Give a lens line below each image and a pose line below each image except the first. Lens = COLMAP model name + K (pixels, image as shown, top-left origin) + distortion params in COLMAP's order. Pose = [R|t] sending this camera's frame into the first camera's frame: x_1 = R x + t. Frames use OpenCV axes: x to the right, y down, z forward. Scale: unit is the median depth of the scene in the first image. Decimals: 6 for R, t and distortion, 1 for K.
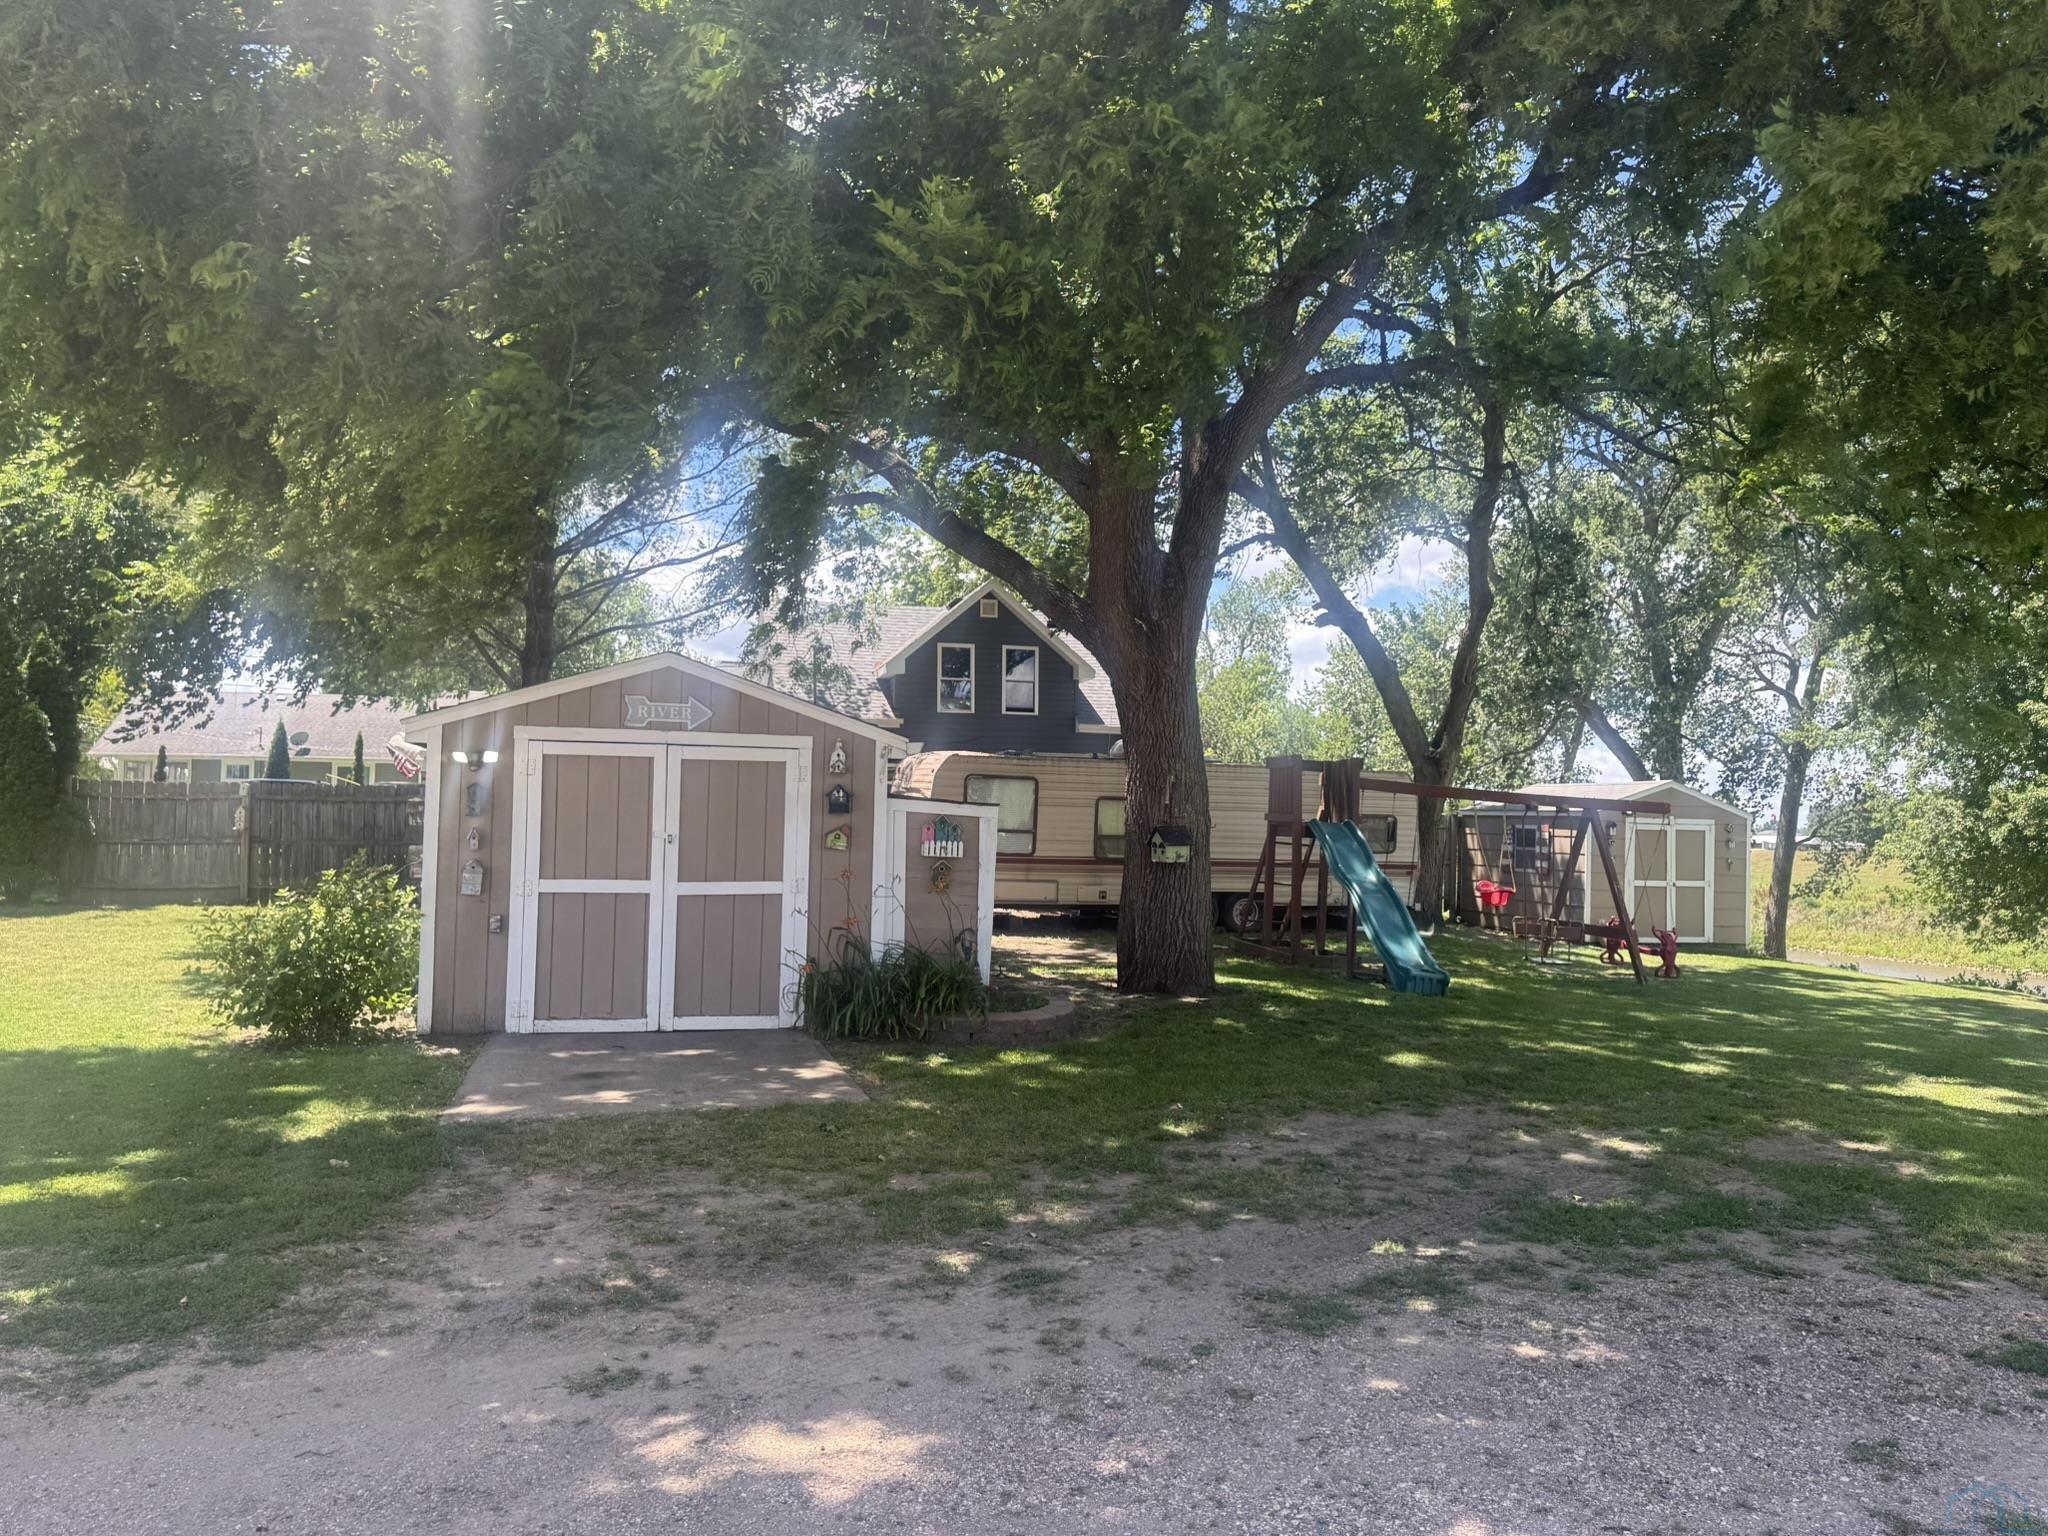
lens RADIAL K [[1423.3, 0, 1032.5], [0, 1423.3, 755.0], [0, 0, 1]] dist [0.010023, -0.000211]
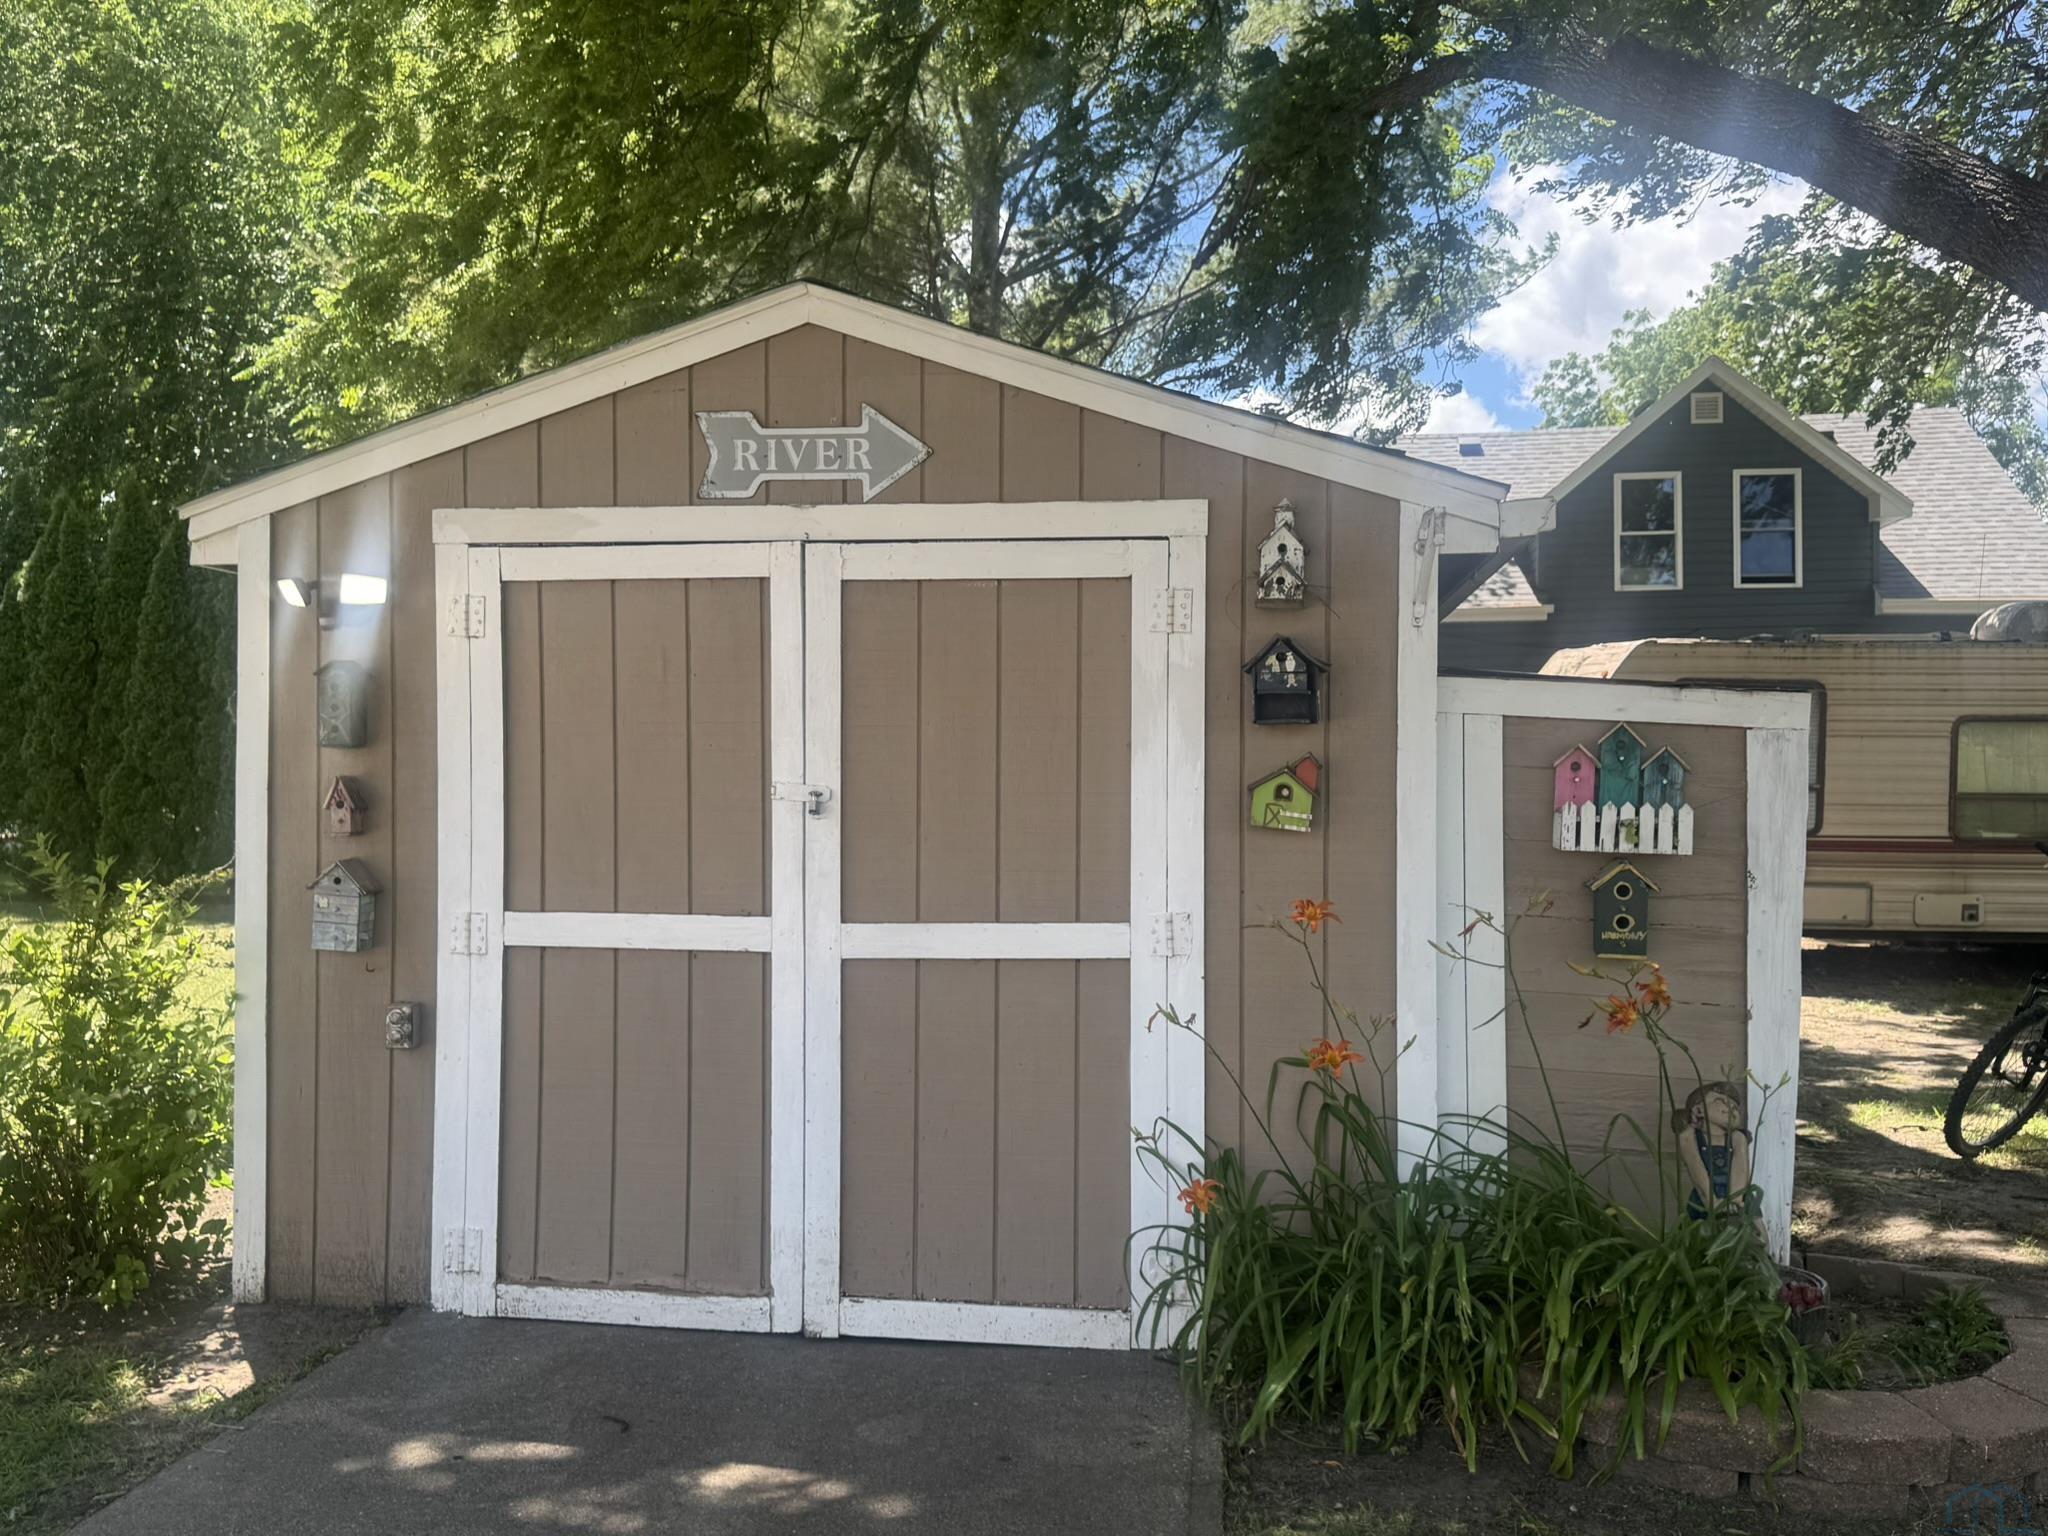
lens RADIAL K [[1745.2, 0, 1013.4], [0, 1745.2, 747.9], [0, 0, 1]] dist [0.068055, -0.012744]
pose [[0.921319, -0.018037, -0.388388, -0.036568], [0.028156, 0.999396, 0.020377, 0.036722], [0.387786, -0.029709, 0.921271, 0.600833]]
